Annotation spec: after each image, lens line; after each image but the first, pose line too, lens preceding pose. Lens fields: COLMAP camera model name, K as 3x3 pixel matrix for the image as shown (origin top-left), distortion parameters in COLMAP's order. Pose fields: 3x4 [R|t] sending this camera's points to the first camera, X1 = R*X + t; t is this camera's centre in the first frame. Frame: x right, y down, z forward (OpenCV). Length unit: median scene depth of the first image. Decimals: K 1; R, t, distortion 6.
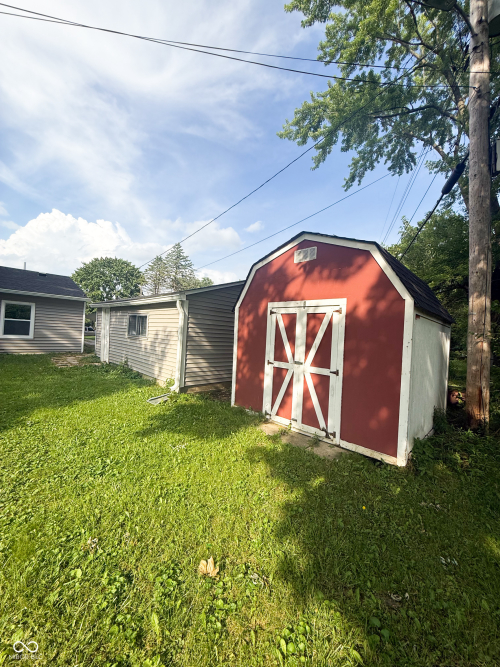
lens RADIAL K [[264.4, 0, 250.0], [0, 264.4, 333.5], [0, 0, 1]] dist [0.001015, 0.000135]
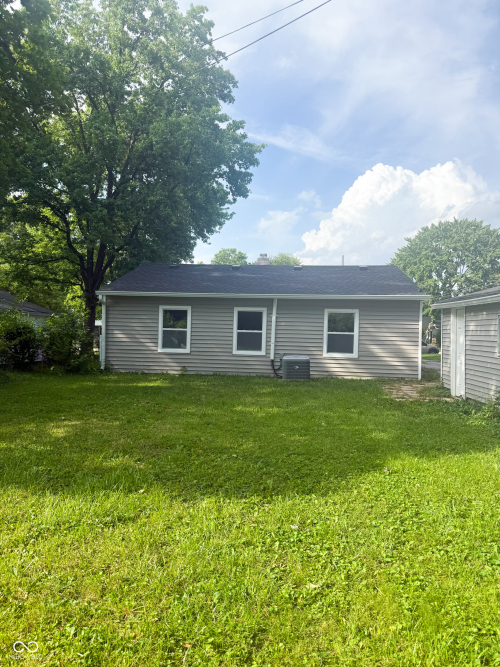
lens RADIAL K [[468.2, 0, 251.2], [0, 468.2, 337.6], [0, 0, 1]] dist [0.043994, -0.057976]
pose [[0.637601, -0.029977, -0.769784, -0.020741], [0.011914, 0.999507, -0.029054, -0.005958], [0.770275, 0.009354, 0.637643, -0.122330]]
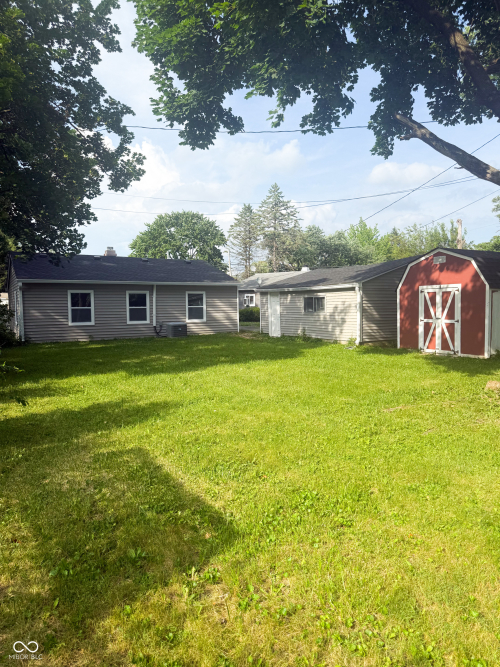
lens RADIAL K [[468.2, 0, 251.2], [0, 468.2, 337.6], [0, 0, 1]] dist [0.043994, -0.057976]
pose [[0.963624, -0.051463, -0.262260, -0.196240], [0.067743, 0.996272, 0.053411, -0.016121], [0.258533, -0.069234, 0.963518, -2.236708]]
